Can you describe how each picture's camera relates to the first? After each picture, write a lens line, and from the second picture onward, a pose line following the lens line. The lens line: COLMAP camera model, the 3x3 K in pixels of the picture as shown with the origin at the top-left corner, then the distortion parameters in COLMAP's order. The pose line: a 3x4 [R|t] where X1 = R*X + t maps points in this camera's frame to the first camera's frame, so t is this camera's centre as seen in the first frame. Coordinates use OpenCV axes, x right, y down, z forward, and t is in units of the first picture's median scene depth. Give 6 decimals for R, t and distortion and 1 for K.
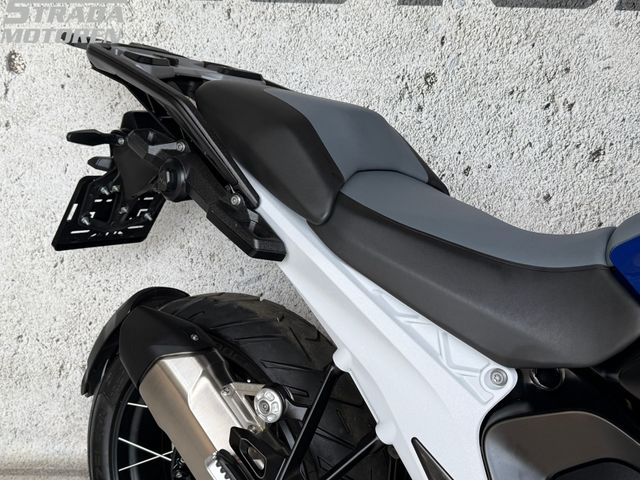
lens RADIAL K [[772.4, 0, 320.2], [0, 772.4, 227.0], [0, 0, 1]] dist [0.199737, -0.530079]
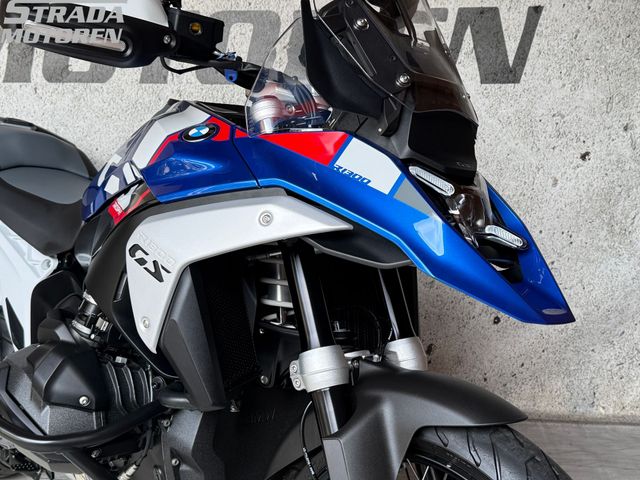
lens RADIAL K [[760.5, 0, 320.8], [0, 760.5, 240.3], [0, 0, 1]] dist [0.186448, -0.459028]
pose [[0.991984, 0.001659, -0.126350, 0.655926], [-0.015631, 0.993845, -0.109671, 0.193616], [0.125390, 0.110767, 0.985905, -0.445963]]
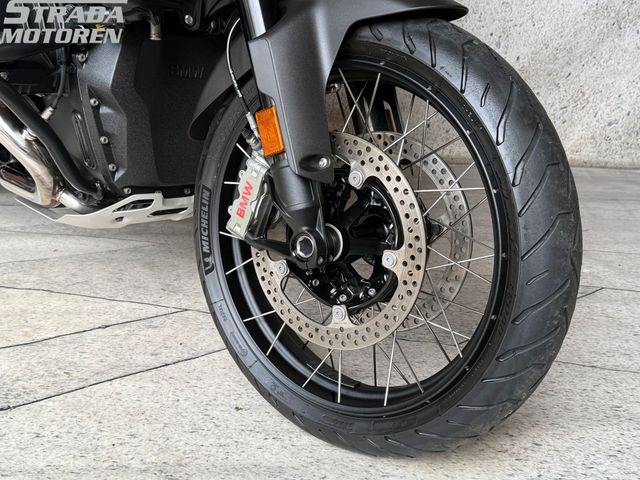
lens RADIAL K [[760.5, 0, 320.8], [0, 760.5, 240.3], [0, 0, 1]] dist [0.186448, -0.459028]
pose [[0.997870, 0.024540, -0.060444, 0.673245], [-0.019324, 0.996157, 0.085423, 0.406072], [0.062308, -0.084073, 0.994510, -0.390495]]
